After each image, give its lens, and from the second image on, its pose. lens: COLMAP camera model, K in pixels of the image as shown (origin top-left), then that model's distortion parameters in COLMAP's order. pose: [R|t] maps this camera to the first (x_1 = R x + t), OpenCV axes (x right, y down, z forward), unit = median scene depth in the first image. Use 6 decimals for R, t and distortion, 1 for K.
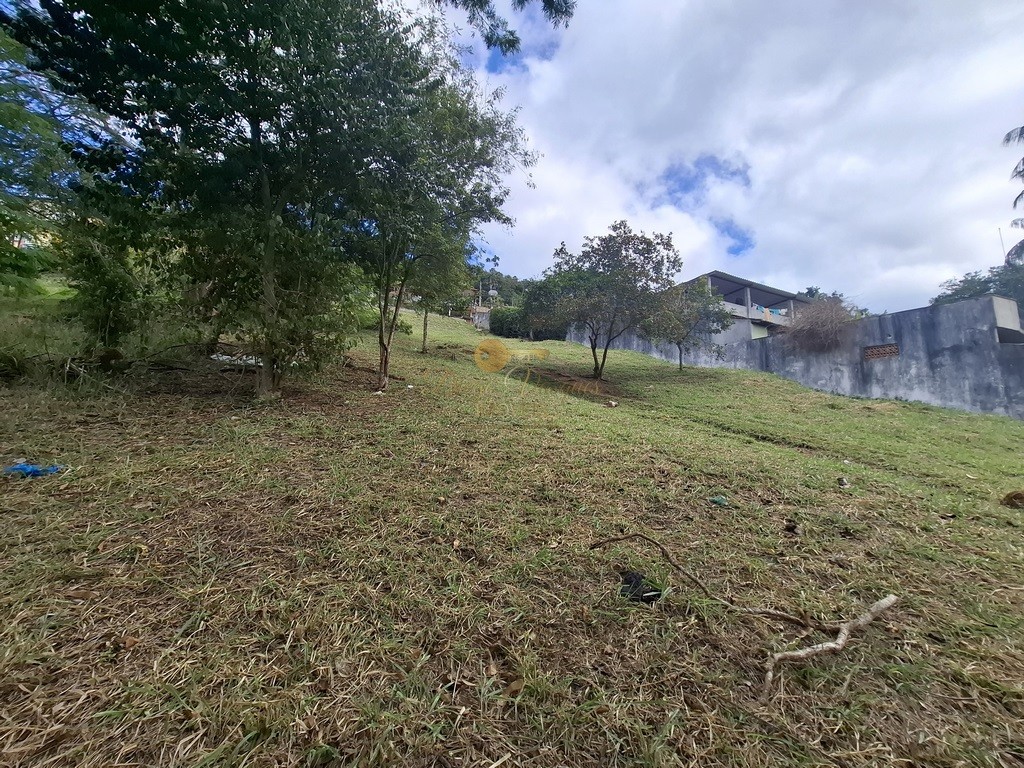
lens RADIAL K [[398.5, 0, 508.8], [0, 398.5, 388.9], [0, 0, 1]] dist [-0.000556, 0.000462]
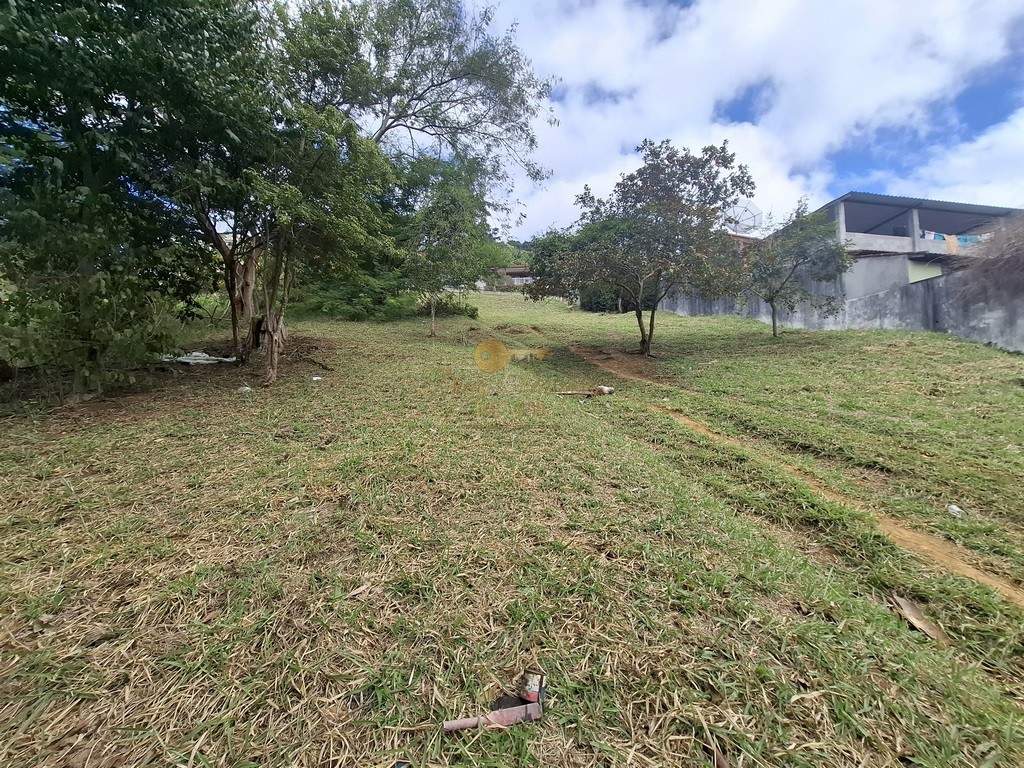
lens RADIAL K [[398.5, 0, 516.7], [0, 398.5, 383.1], [0, 0, 1]] dist [-0.000556, 0.000462]
pose [[0.948554, -0.029722, -0.315216, 0.208424], [0.039862, 0.998873, 0.025769, 0.000172], [0.314095, -0.037008, 0.948670, 0.160459]]
